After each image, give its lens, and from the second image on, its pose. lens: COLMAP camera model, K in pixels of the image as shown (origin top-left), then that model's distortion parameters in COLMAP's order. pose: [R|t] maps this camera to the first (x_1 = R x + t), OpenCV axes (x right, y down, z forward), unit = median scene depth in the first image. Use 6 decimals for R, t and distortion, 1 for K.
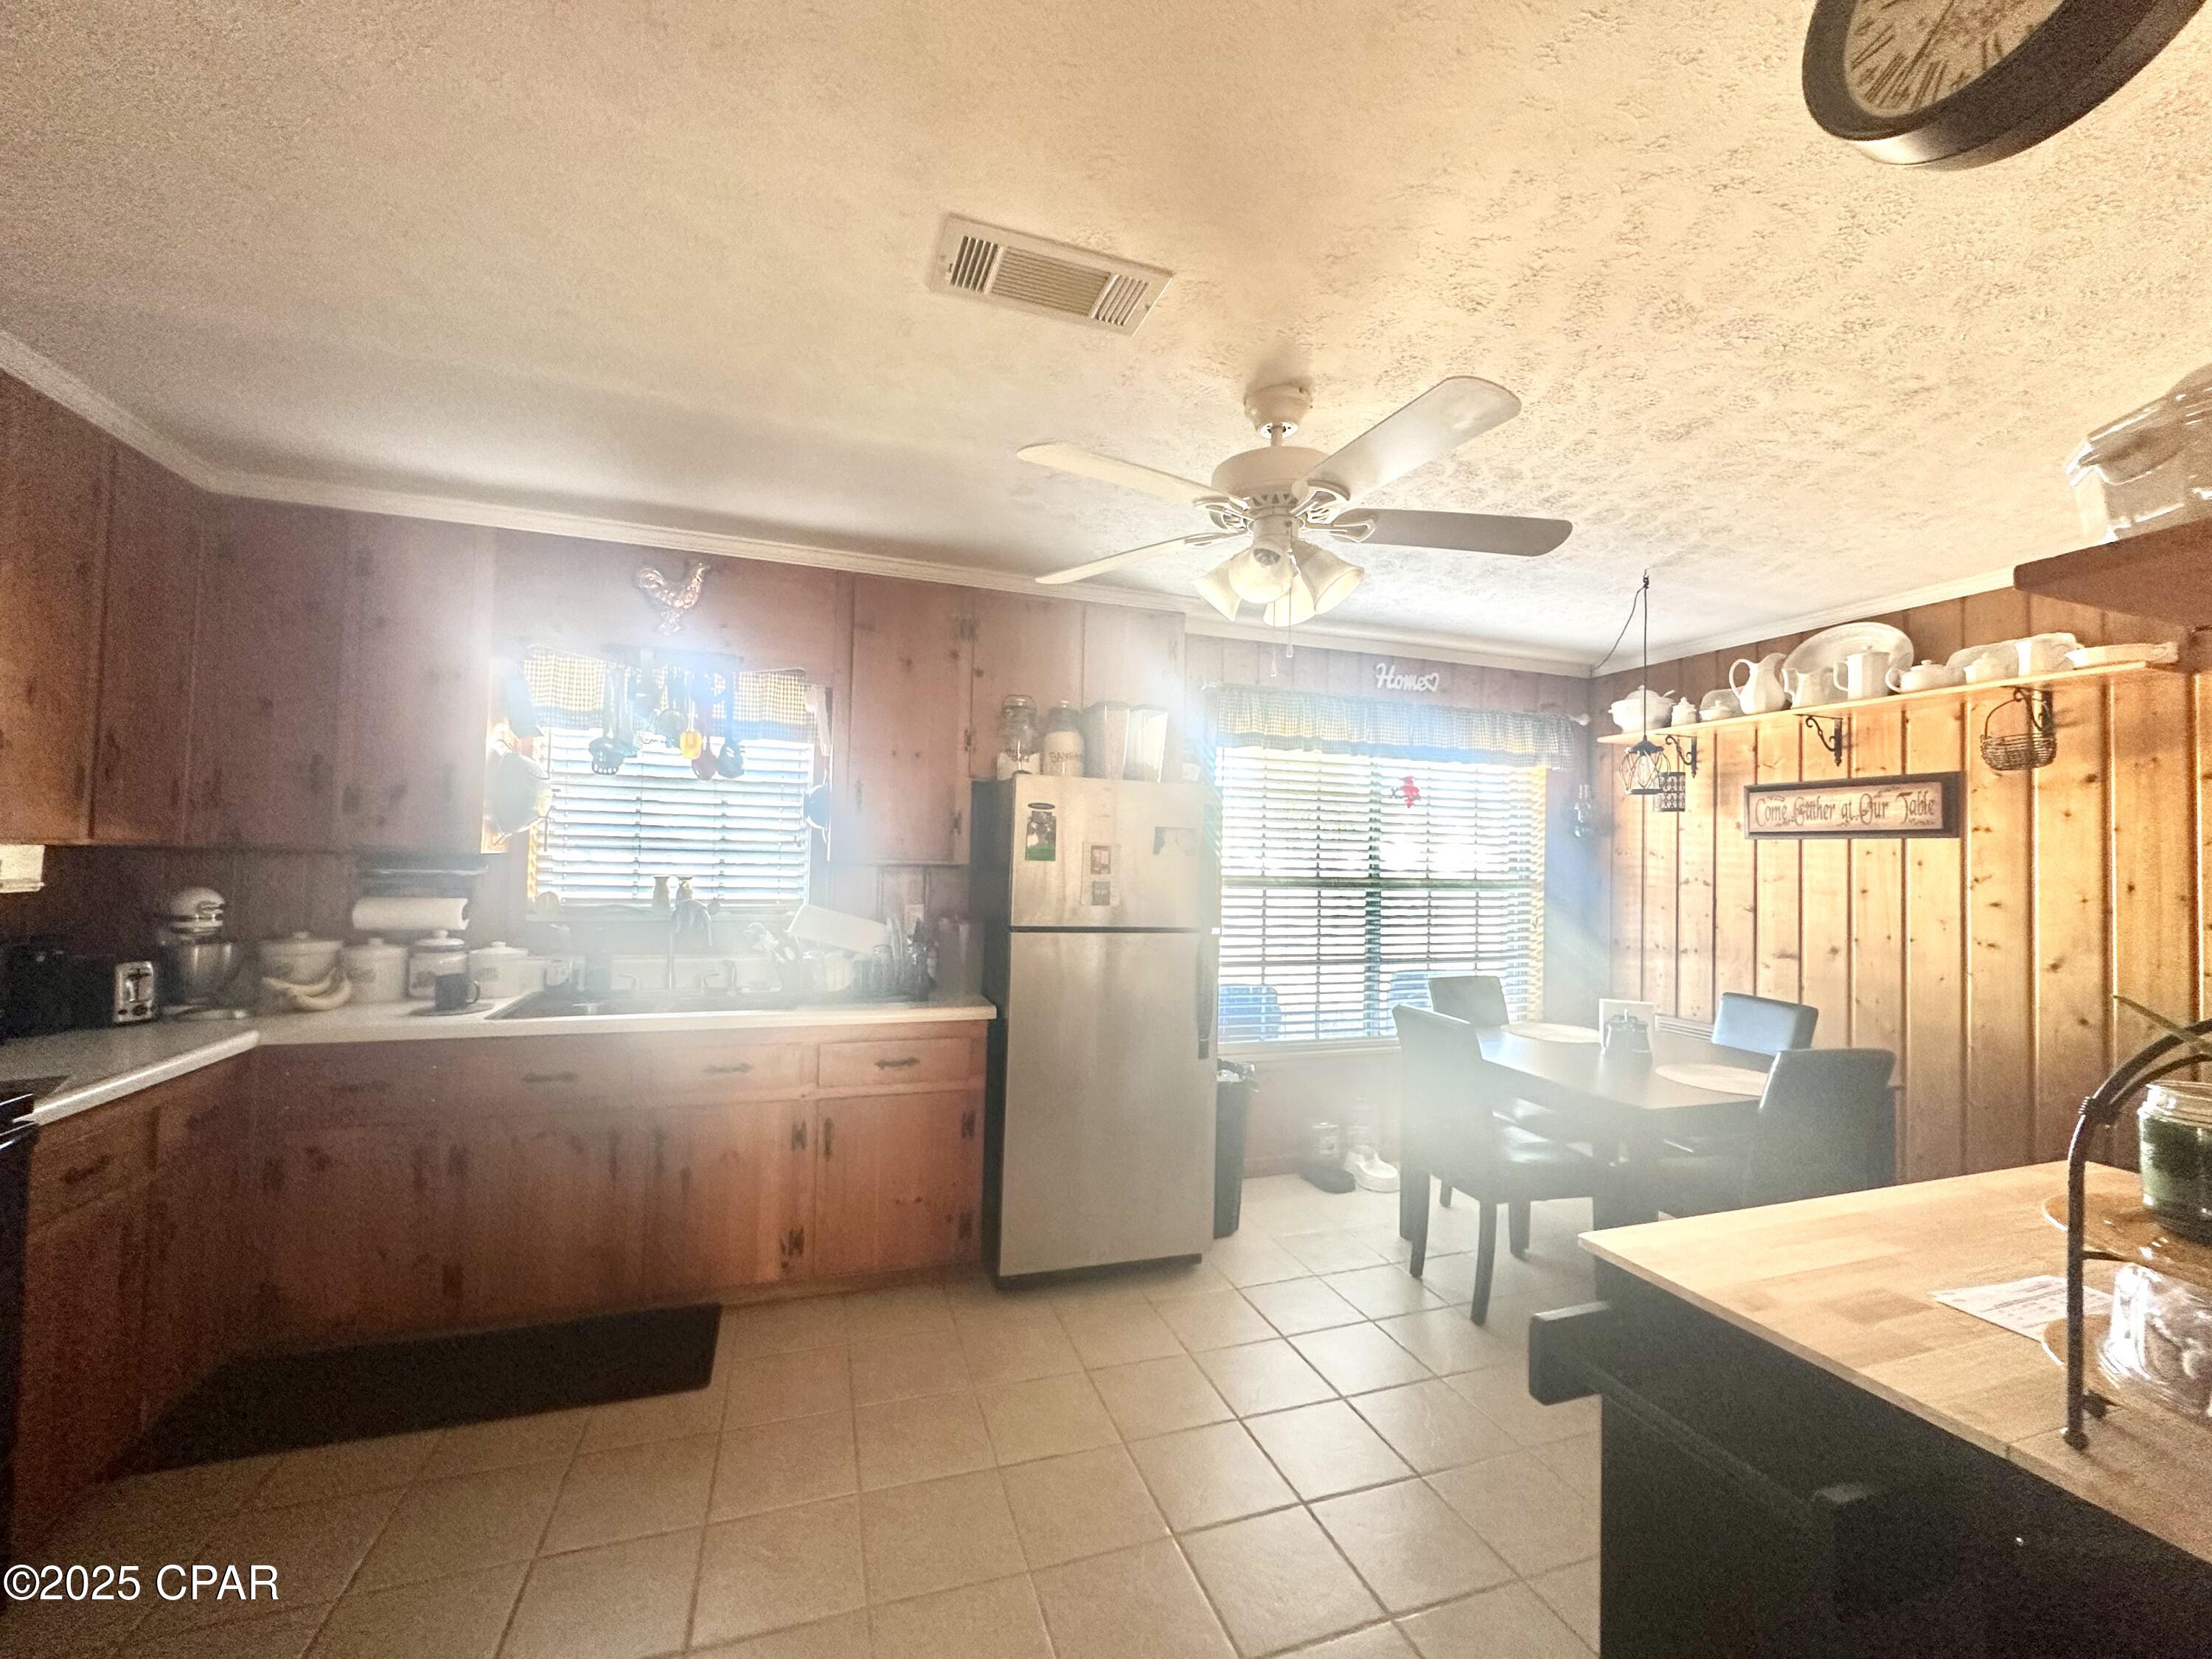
lens RADIAL K [[883.9, 0, 1108.9], [0, 883.9, 828.8], [0, 0, 1]] dist [-0.000512, -0.000071]
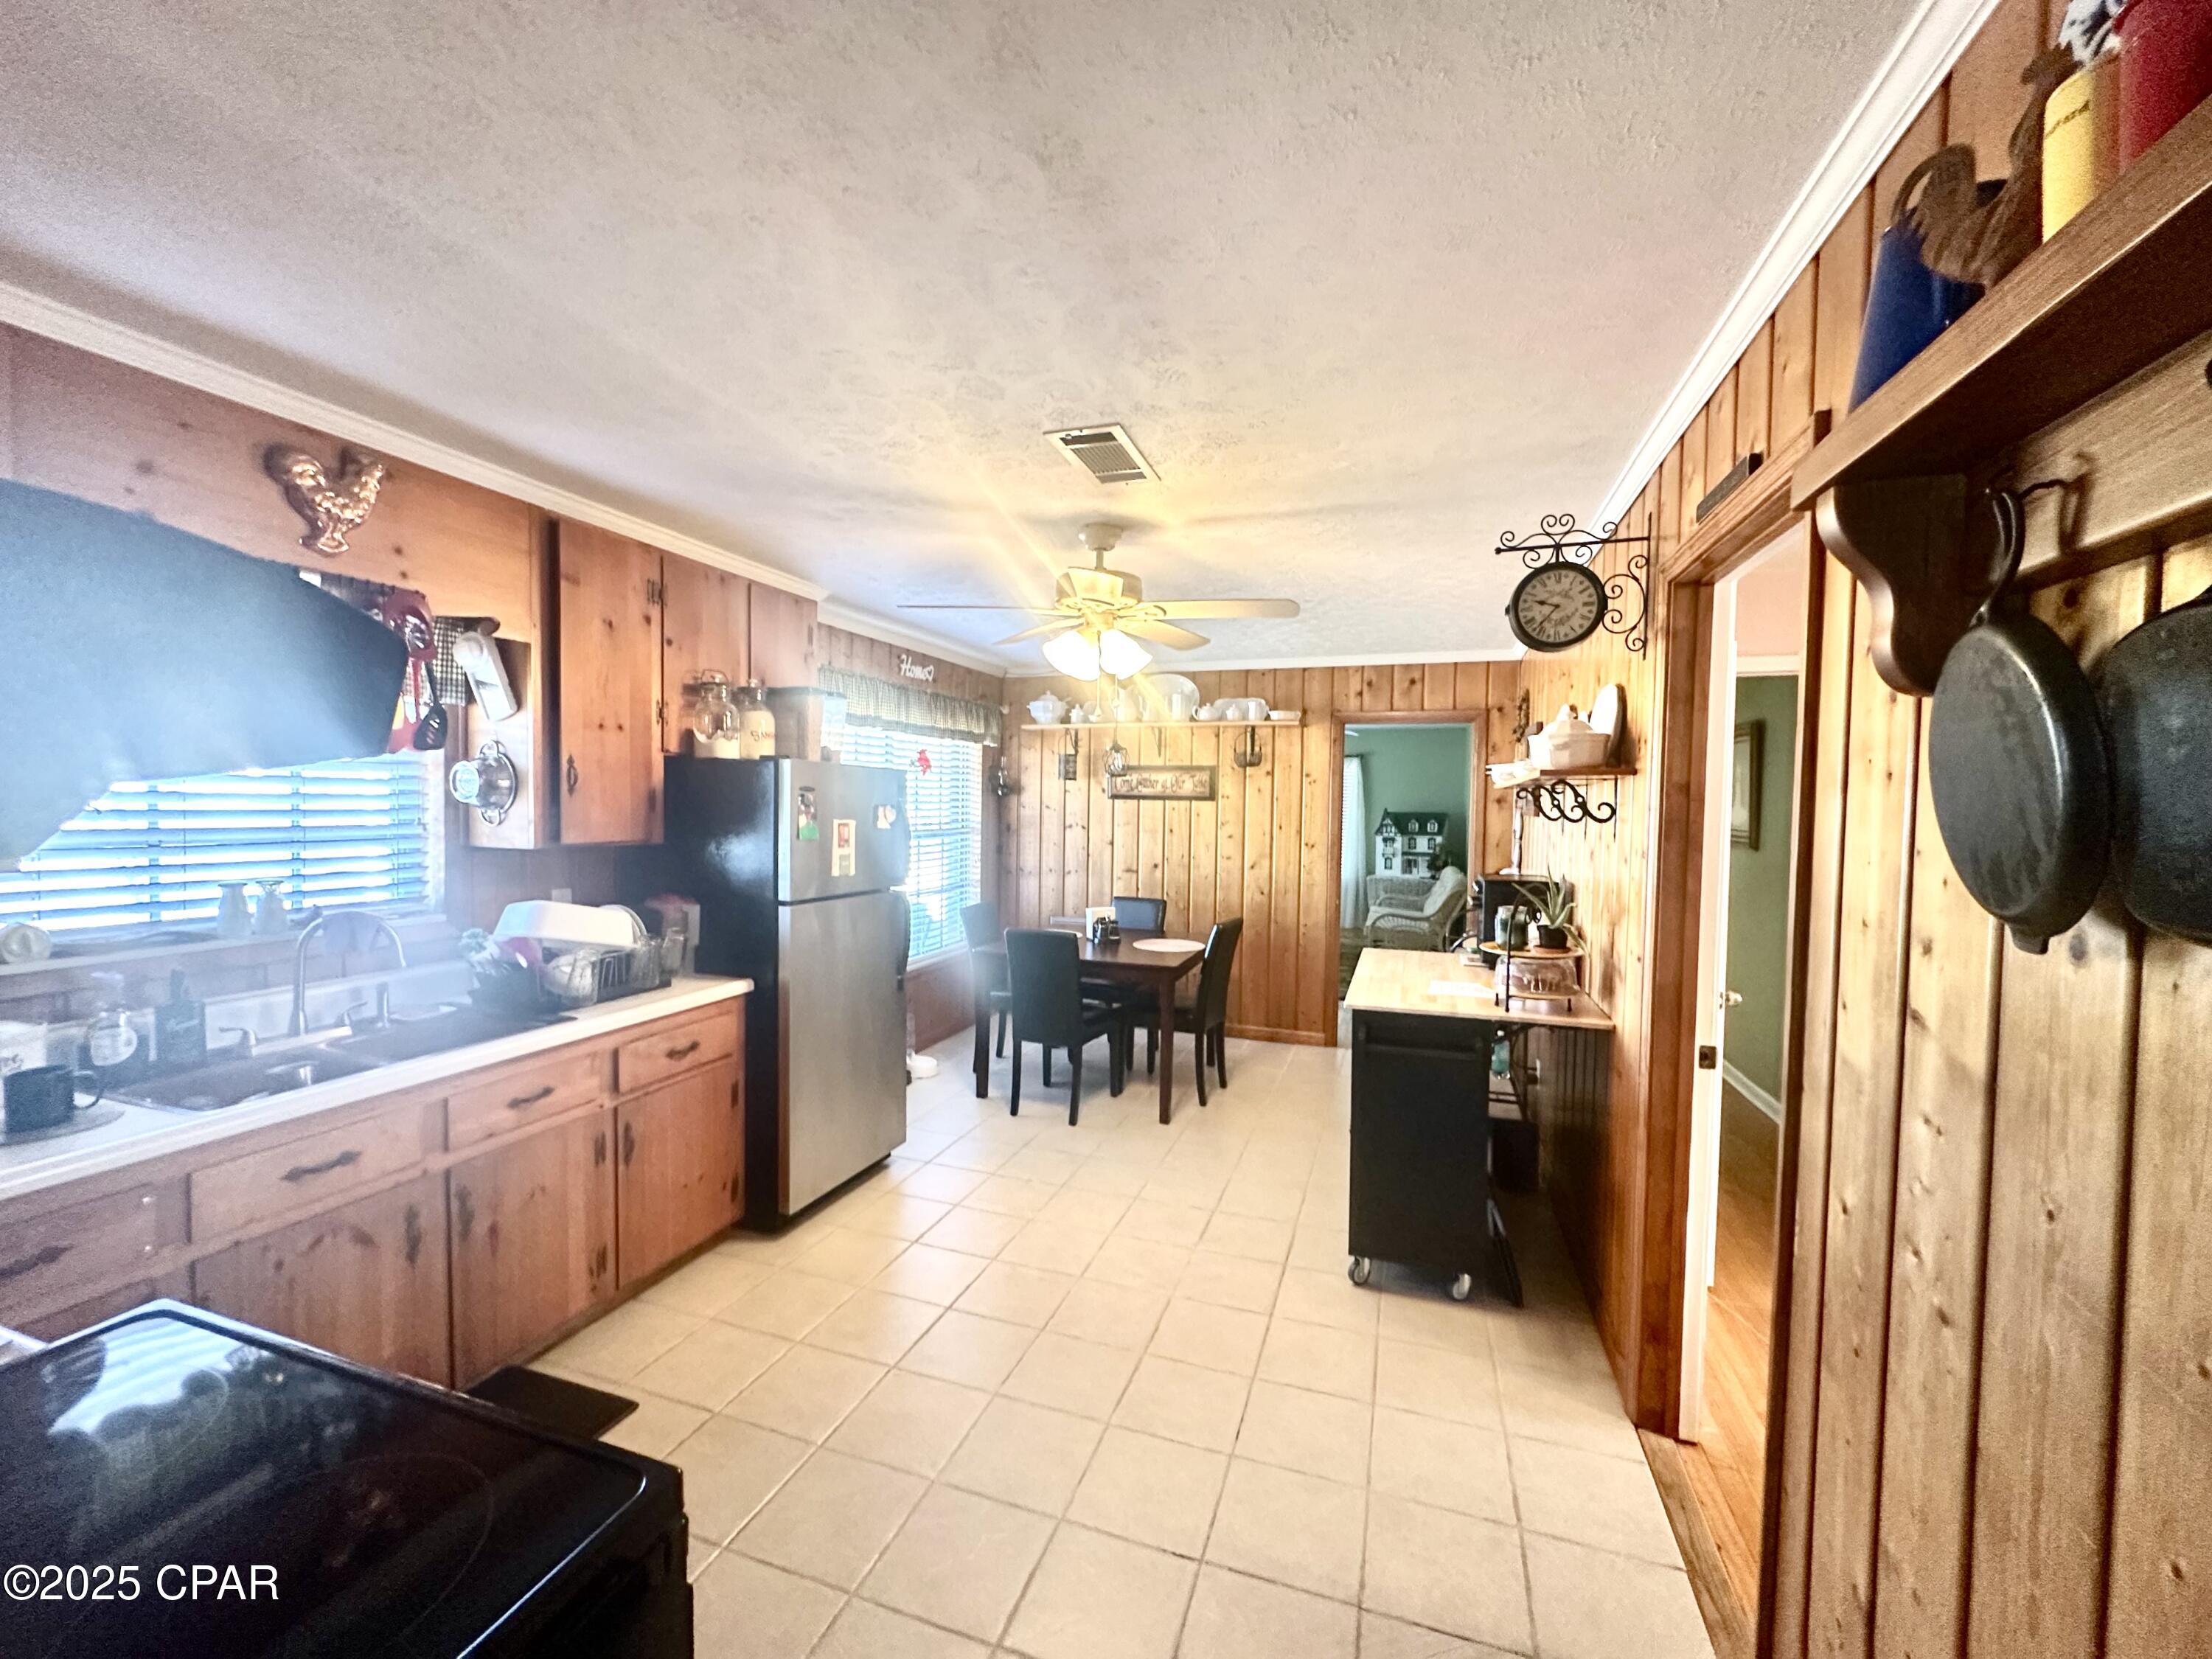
lens RADIAL K [[883.9, 0, 1108.9], [0, 883.9, 828.8], [0, 0, 1]] dist [-0.000512, -0.000071]
pose [[0.616888, -0.039865, 0.786040, -0.611719], [-0.026404, 0.997106, 0.071292, -0.055879], [-0.786608, -0.064734, 0.614050, 0.028898]]
